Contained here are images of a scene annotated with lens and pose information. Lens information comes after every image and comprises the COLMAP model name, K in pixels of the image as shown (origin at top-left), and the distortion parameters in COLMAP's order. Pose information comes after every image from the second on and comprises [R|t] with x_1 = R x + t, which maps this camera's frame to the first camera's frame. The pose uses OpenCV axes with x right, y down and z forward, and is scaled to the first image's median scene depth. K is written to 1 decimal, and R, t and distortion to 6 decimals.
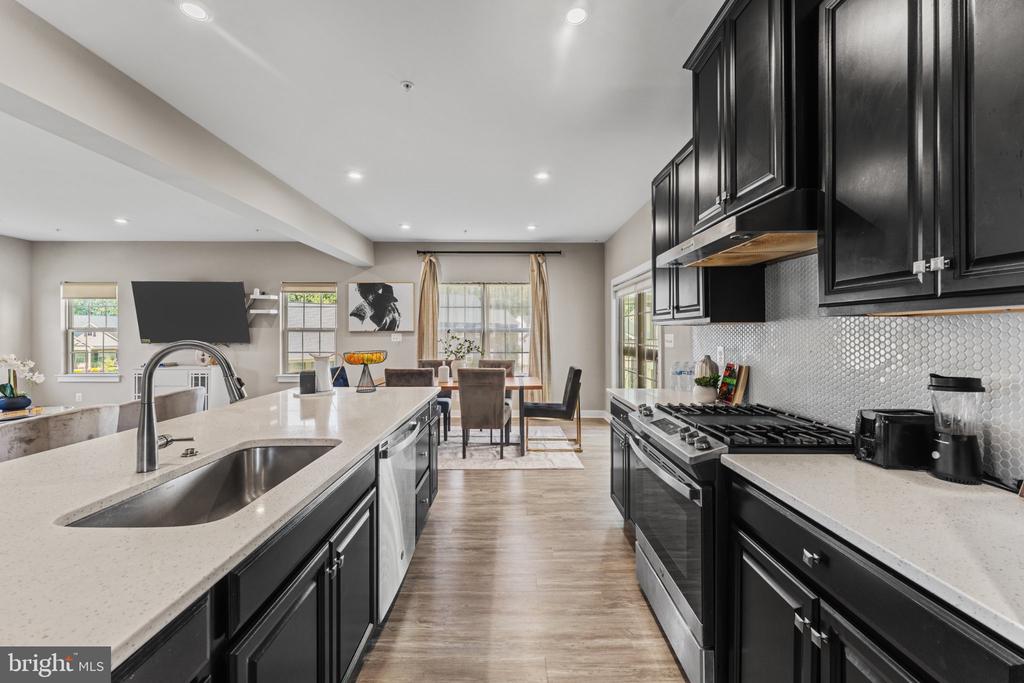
lens RADIAL K [[408.4, 0, 513.0], [0, 408.4, 332.9], [0, 0, 1]] dist [-0.003666, -0.000247]
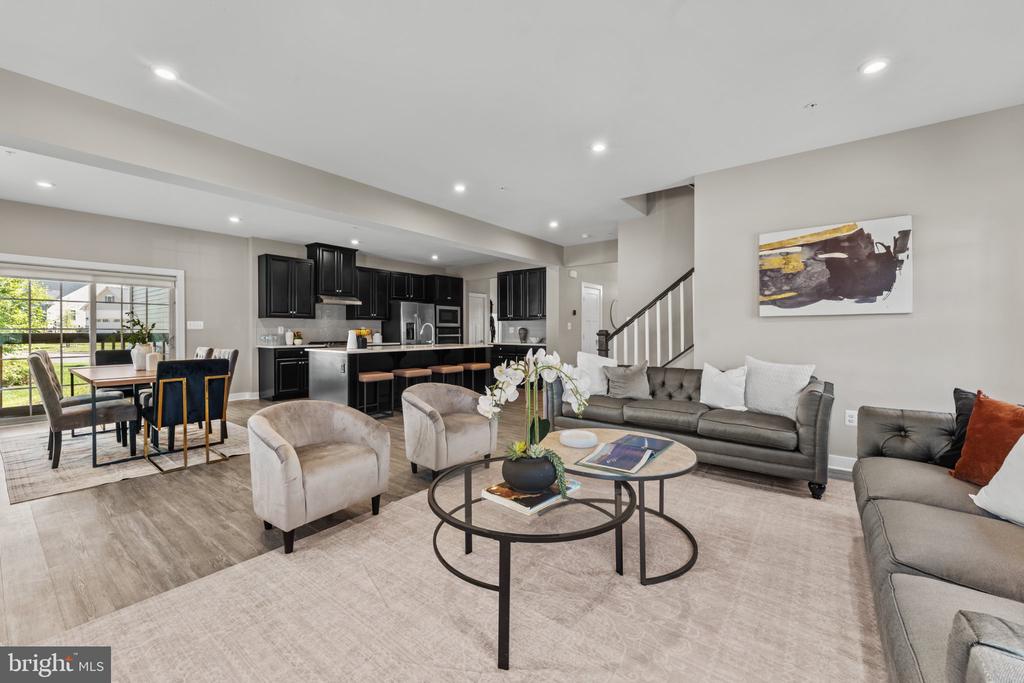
lens RADIAL K [[408.4, 0, 513.0], [0, 408.4, 332.9], [0, 0, 1]] dist [-0.003666, -0.000247]
pose [[-0.790081, -0.006124, 0.612972, -1.016882], [-0.002997, 0.999977, 0.006128, 0.022166], [-0.612995, 0.003005, -0.790081, 0.925484]]
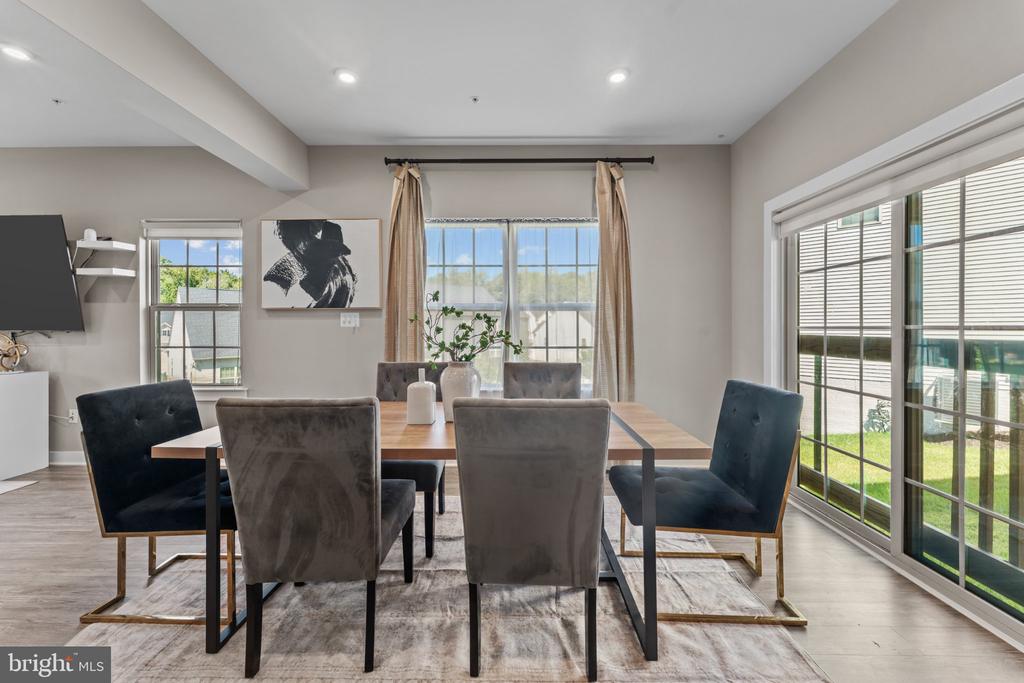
lens RADIAL K [[408.4, 0, 513.0], [0, 408.4, 332.9], [0, 0, 1]] dist [-0.003666, -0.000247]
pose [[0.999826, 0.000068, -0.018654, -0.056321], [0.000122, 0.999948, 0.010176, 0.023378], [0.018654, -0.010177, 0.999774, 0.462856]]
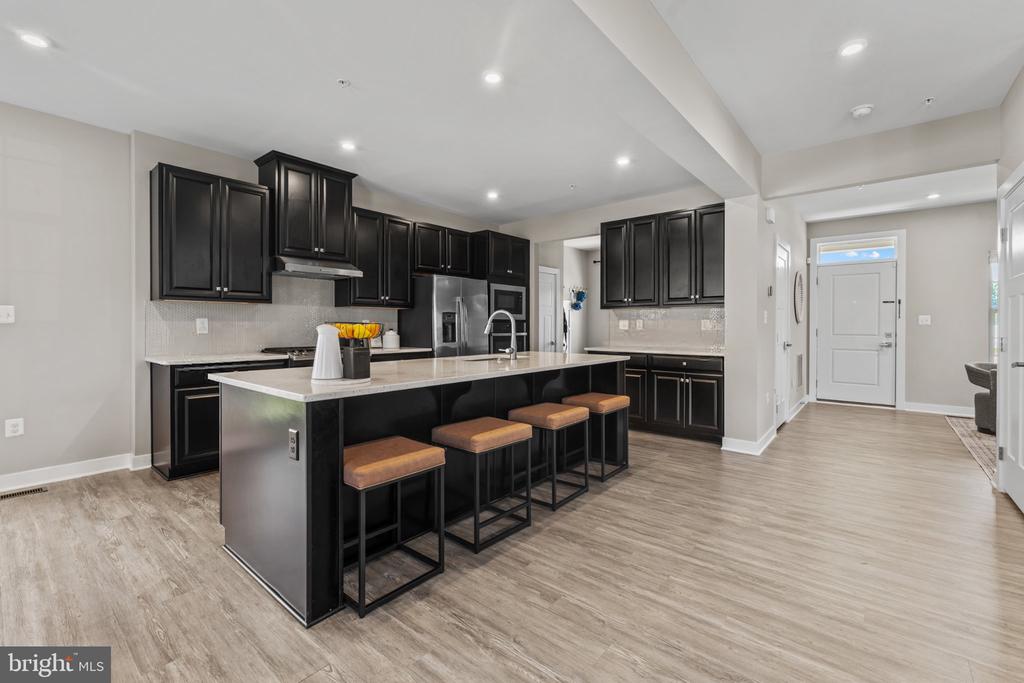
lens RADIAL K [[440.5, 0, 510.6], [0, 440.5, 330.2], [0, 0, 1]] dist [0.001275, -0.000036]
pose [[-0.761983, -0.006659, 0.647563, -0.525386], [-0.001730, 0.999964, 0.008247, 0.024281], [-0.647594, 0.005164, -0.761968, 0.608370]]
